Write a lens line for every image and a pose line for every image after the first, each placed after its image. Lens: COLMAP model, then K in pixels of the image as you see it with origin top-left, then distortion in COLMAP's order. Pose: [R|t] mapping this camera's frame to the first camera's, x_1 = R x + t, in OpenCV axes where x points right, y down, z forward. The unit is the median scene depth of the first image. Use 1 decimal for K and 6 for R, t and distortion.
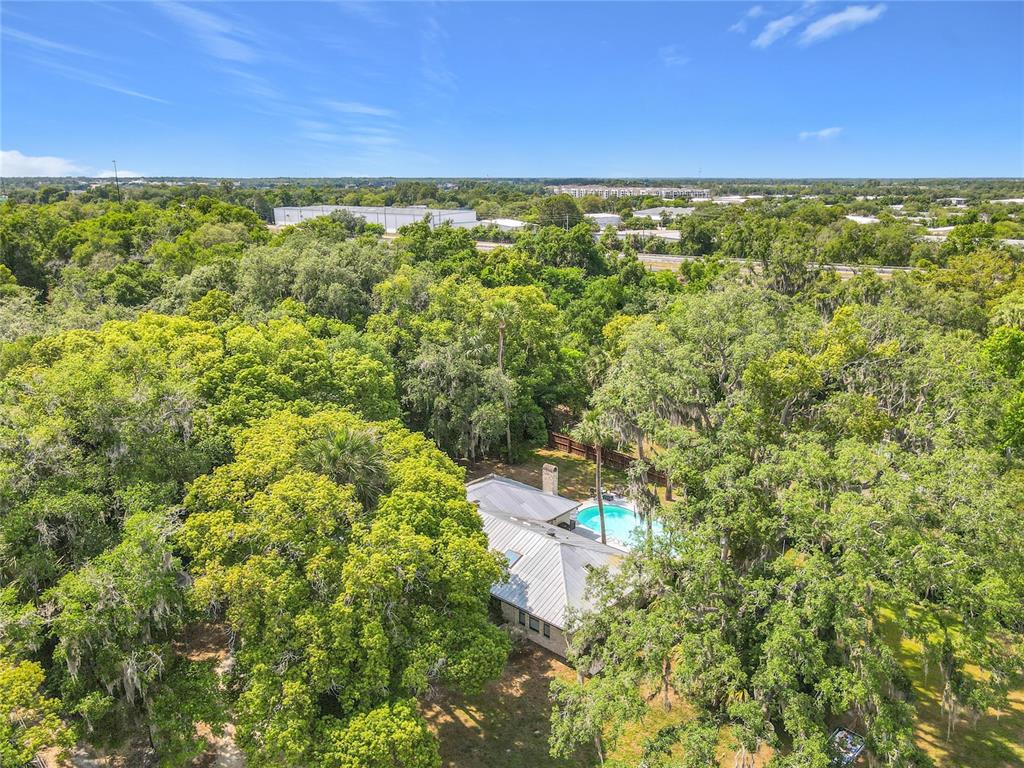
lens RADIAL K [[767.2, 0, 515.4], [0, 767.2, 348.8], [0, 0, 1]] dist [0.004460, -0.001716]
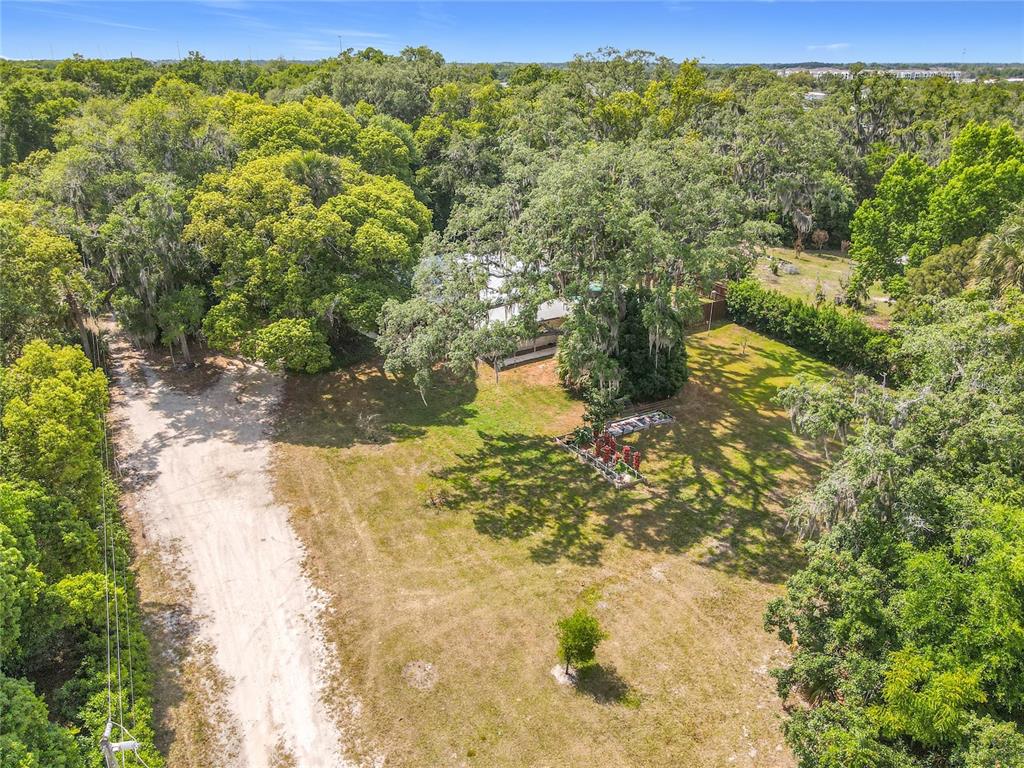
lens RADIAL K [[767.2, 0, 515.4], [0, 767.2, 348.8], [0, 0, 1]] dist [0.004460, -0.001716]
pose [[0.961720, 0.101353, -0.254602, 0.444773], [-0.065733, 0.987286, 0.144728, 0.204271], [0.266034, -0.122452, 0.956155, -0.211207]]
